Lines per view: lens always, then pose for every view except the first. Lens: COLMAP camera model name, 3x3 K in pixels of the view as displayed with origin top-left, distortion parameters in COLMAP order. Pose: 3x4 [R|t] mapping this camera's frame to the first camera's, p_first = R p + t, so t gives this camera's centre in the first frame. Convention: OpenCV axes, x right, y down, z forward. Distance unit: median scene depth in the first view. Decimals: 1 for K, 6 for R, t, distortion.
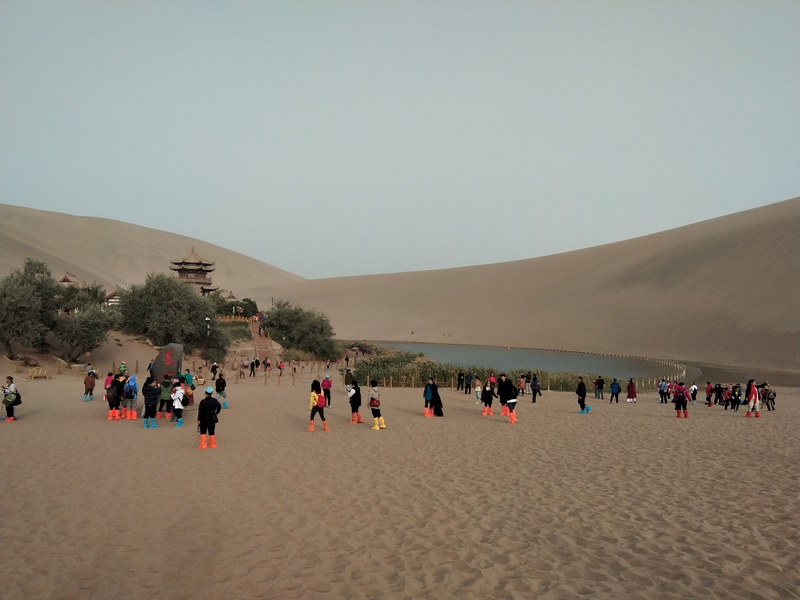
lens RADIAL K [[709.7, 0, 400.4], [0, 709.7, 298.4], [0, 0, 1]] dist [0.105566, -0.007323]
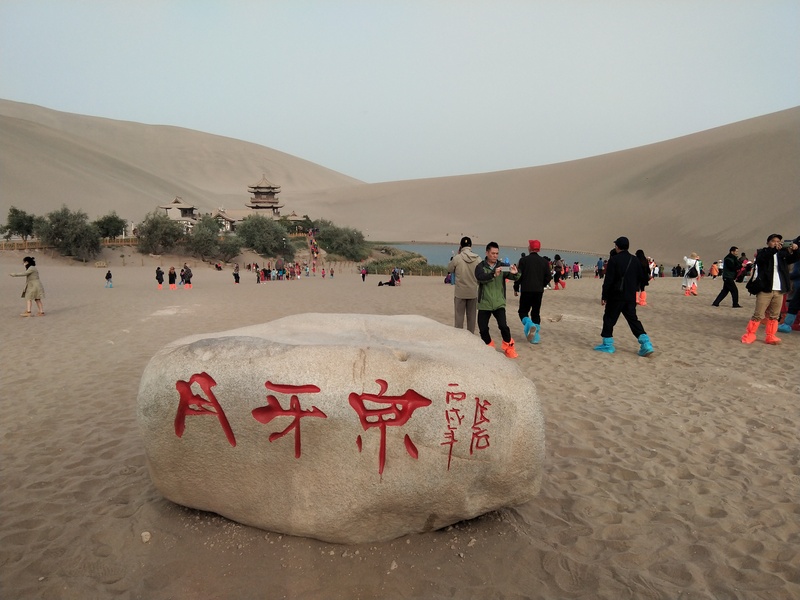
lens RADIAL K [[709.7, 0, 403.4], [0, 709.7, 298.0], [0, 0, 1]] dist [0.105566, -0.007323]
pose [[0.996995, -0.000979, -0.077466, 0.133547], [0.012125, 0.989570, 0.143543, -0.059539], [0.076517, -0.144051, 0.986607, -0.601792]]
